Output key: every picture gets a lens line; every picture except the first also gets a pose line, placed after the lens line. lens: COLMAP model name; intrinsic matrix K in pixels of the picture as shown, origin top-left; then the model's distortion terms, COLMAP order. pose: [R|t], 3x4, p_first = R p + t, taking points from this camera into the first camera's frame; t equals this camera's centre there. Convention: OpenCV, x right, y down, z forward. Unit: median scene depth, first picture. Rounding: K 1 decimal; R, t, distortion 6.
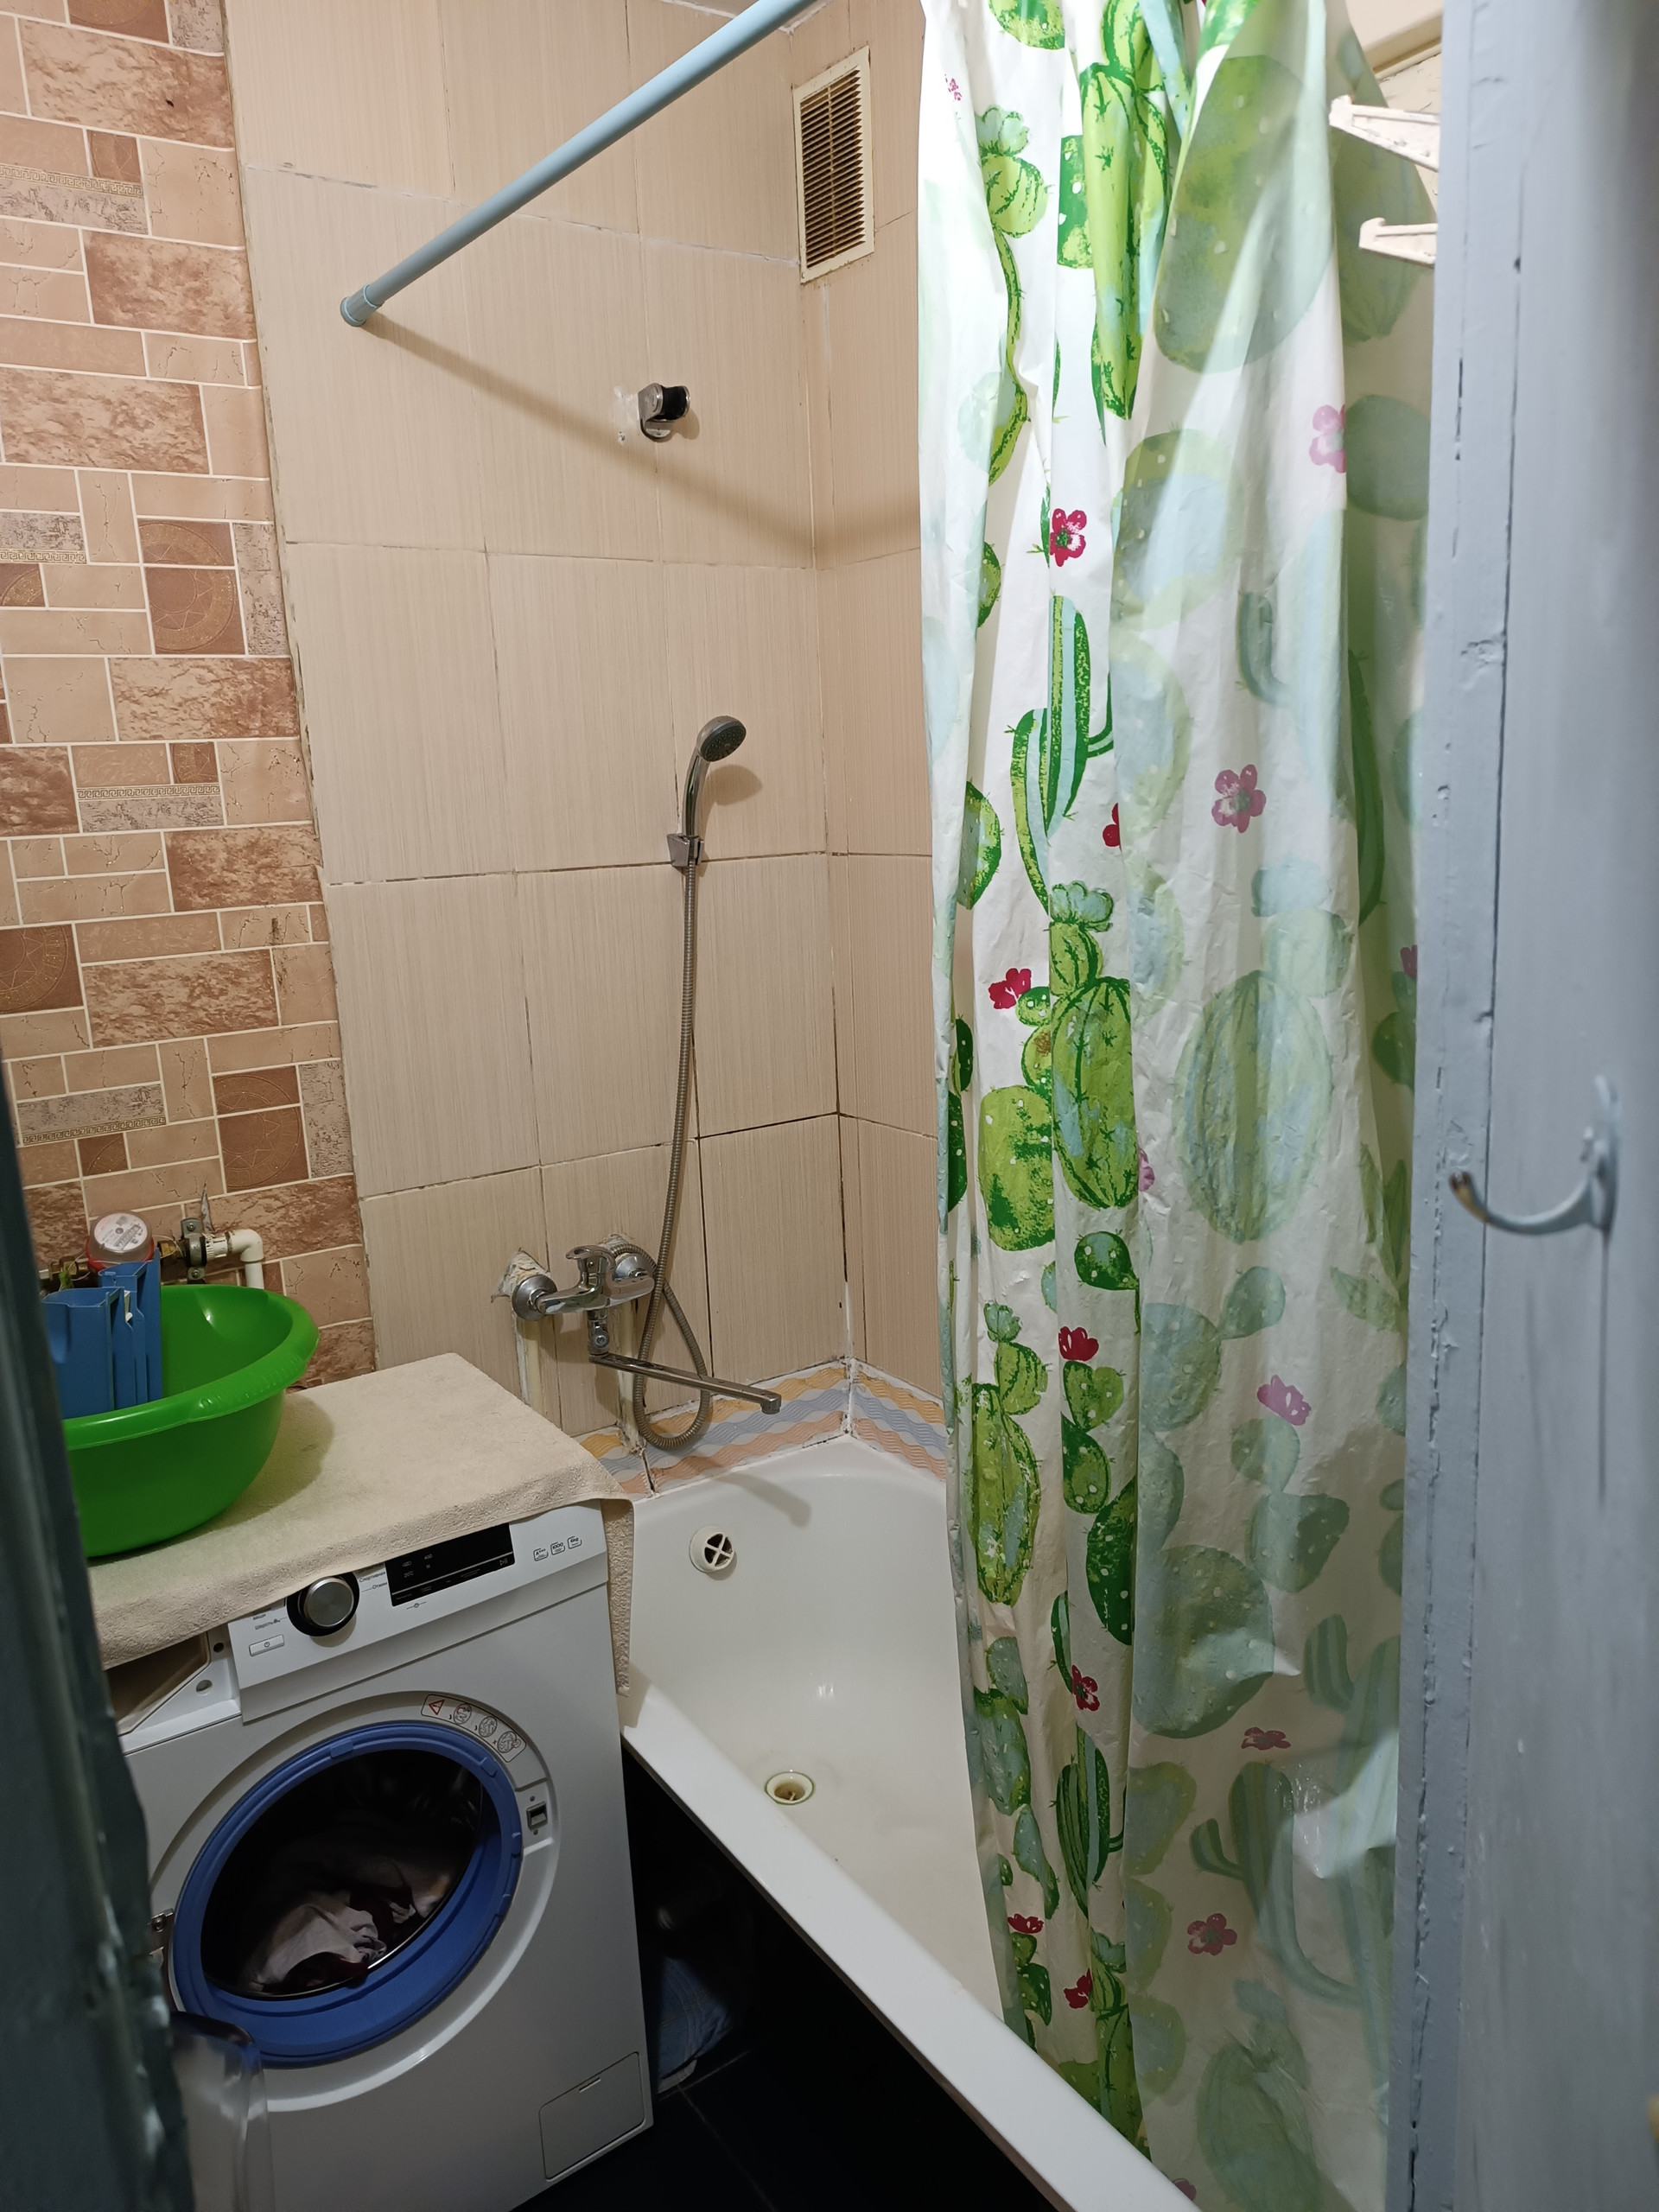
lens RADIAL K [[1582.9, 0, 830.0], [0, 1582.9, 1115.6], [0, 0, 1]] dist [0.024620, -0.022089]
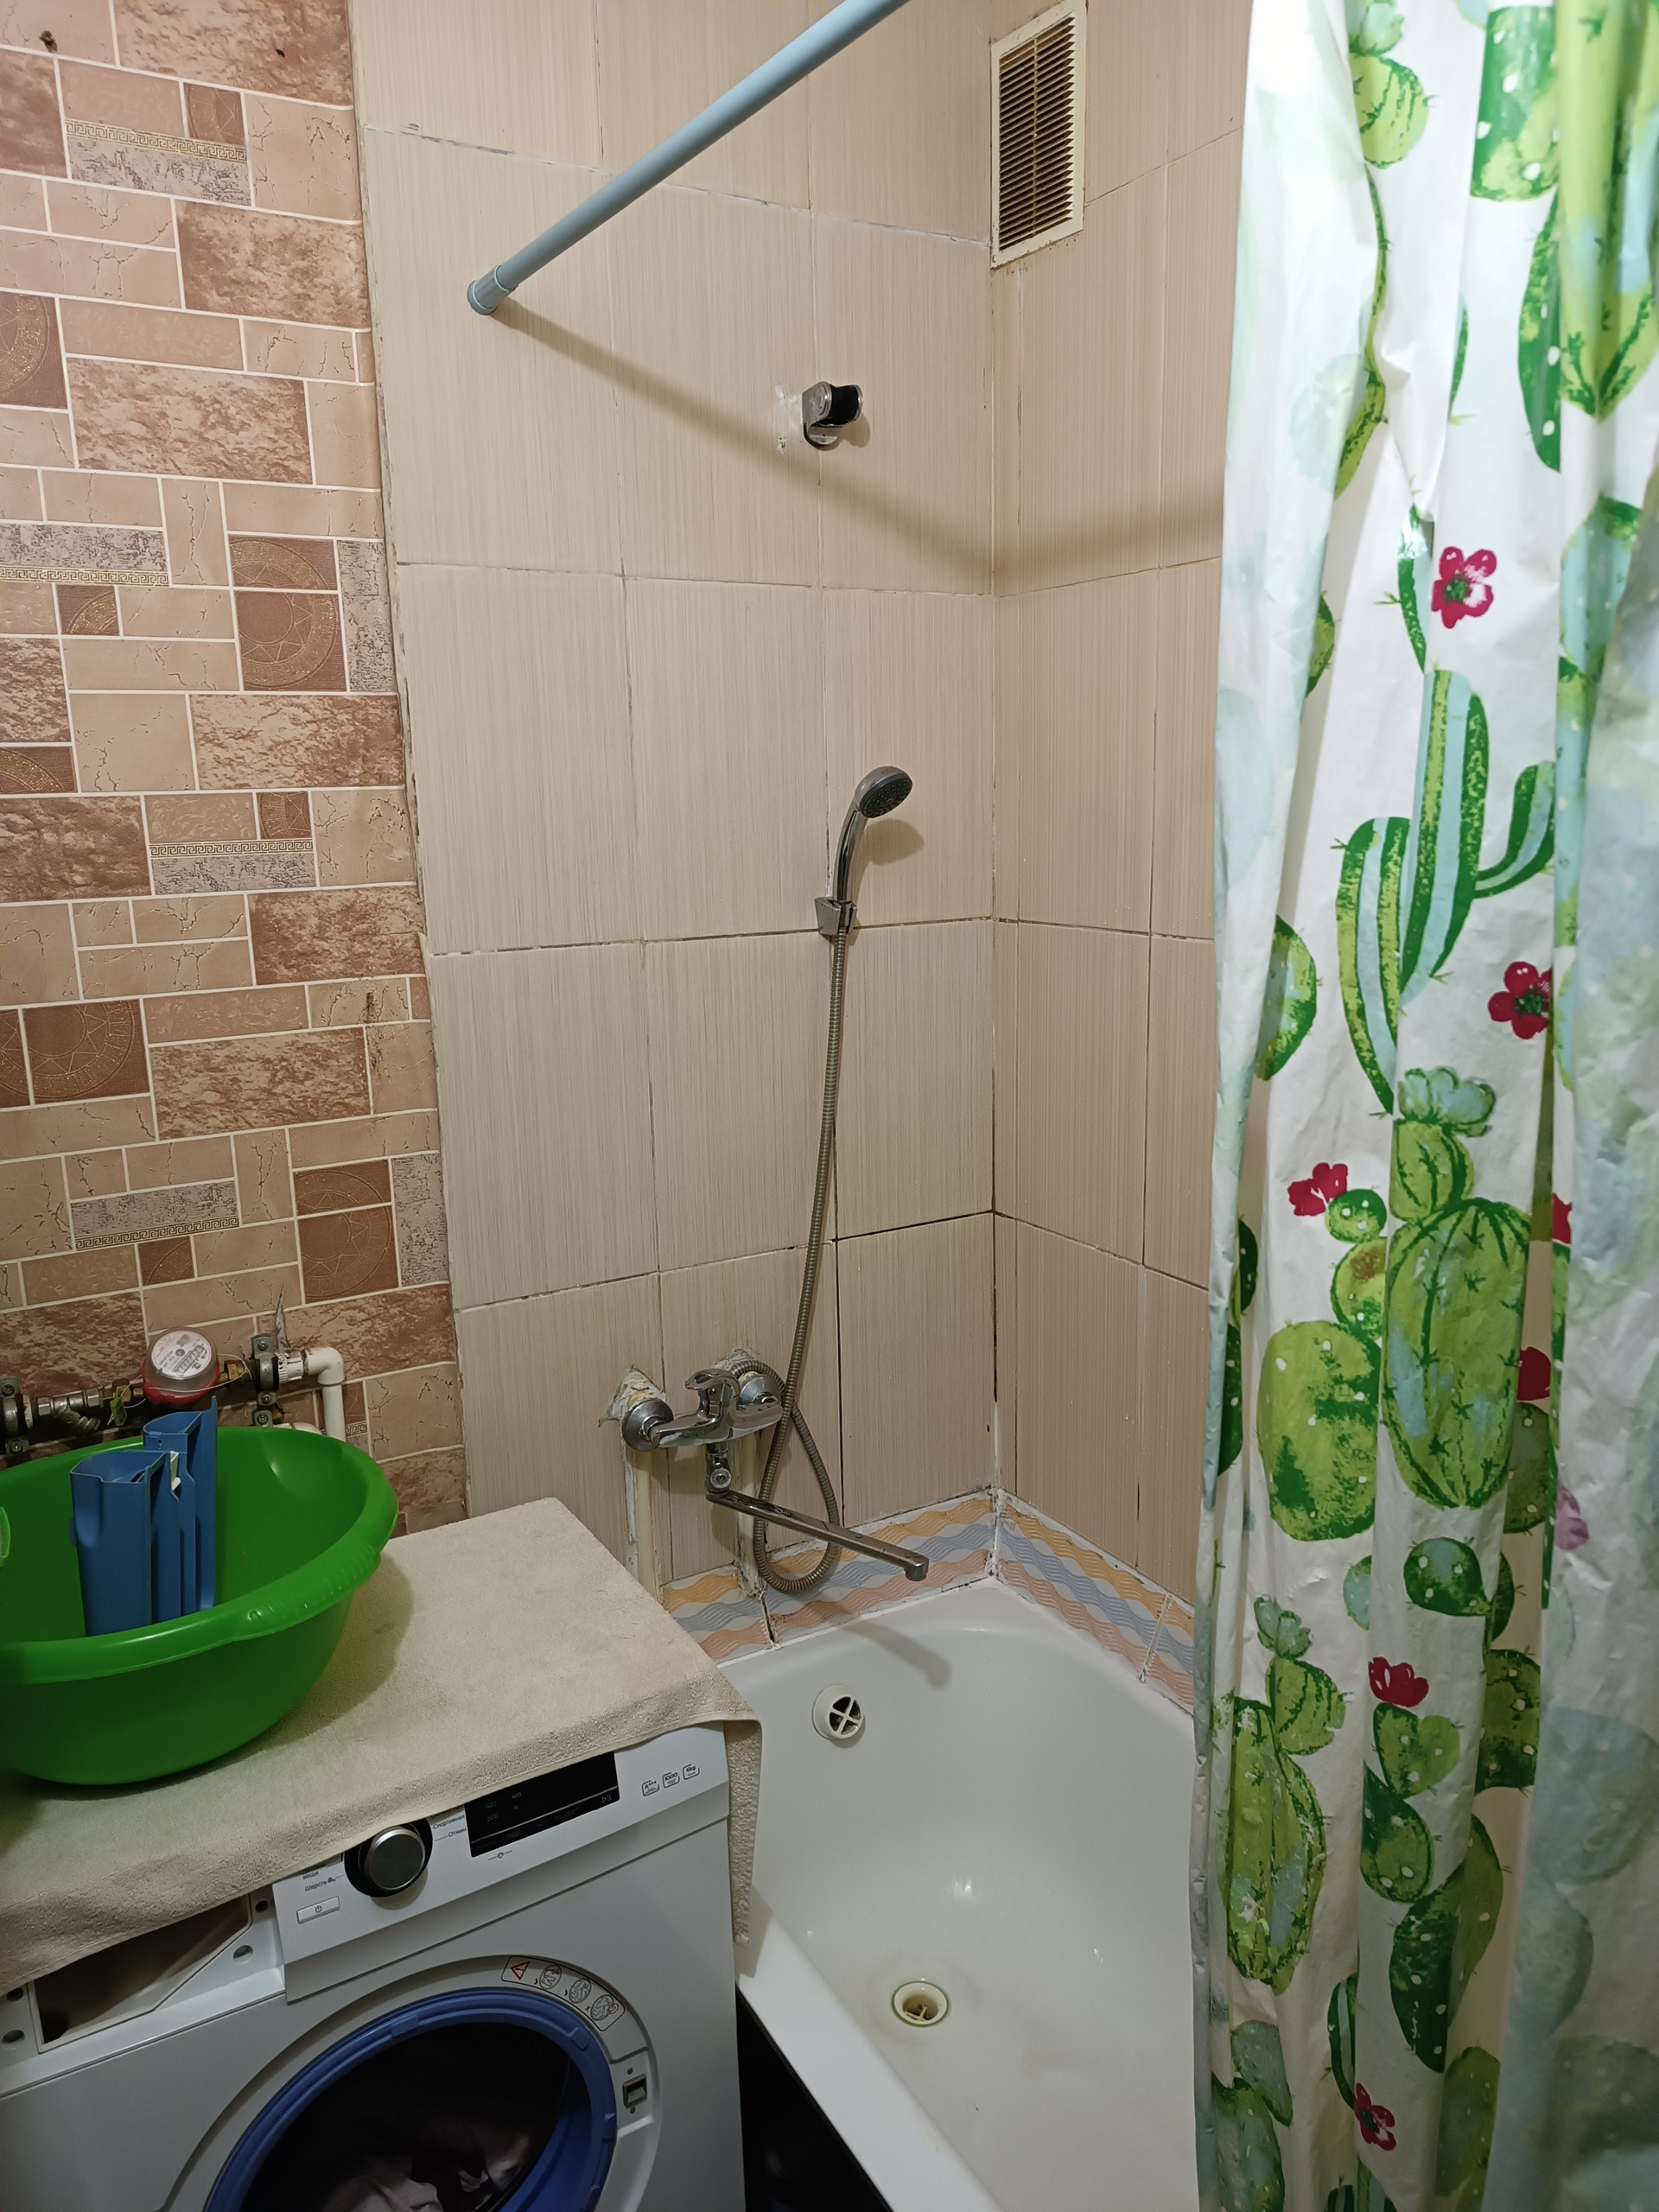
lens RADIAL K [[1582.9, 0, 830.0], [0, 1582.9, 1115.6], [0, 0, 1]] dist [0.024620, -0.022089]
pose [[0.997348, 0.033460, -0.064638, -0.044083], [-0.033763, 0.999423, -0.003592, -0.069841], [0.064481, 0.005764, 0.997902, 0.165916]]
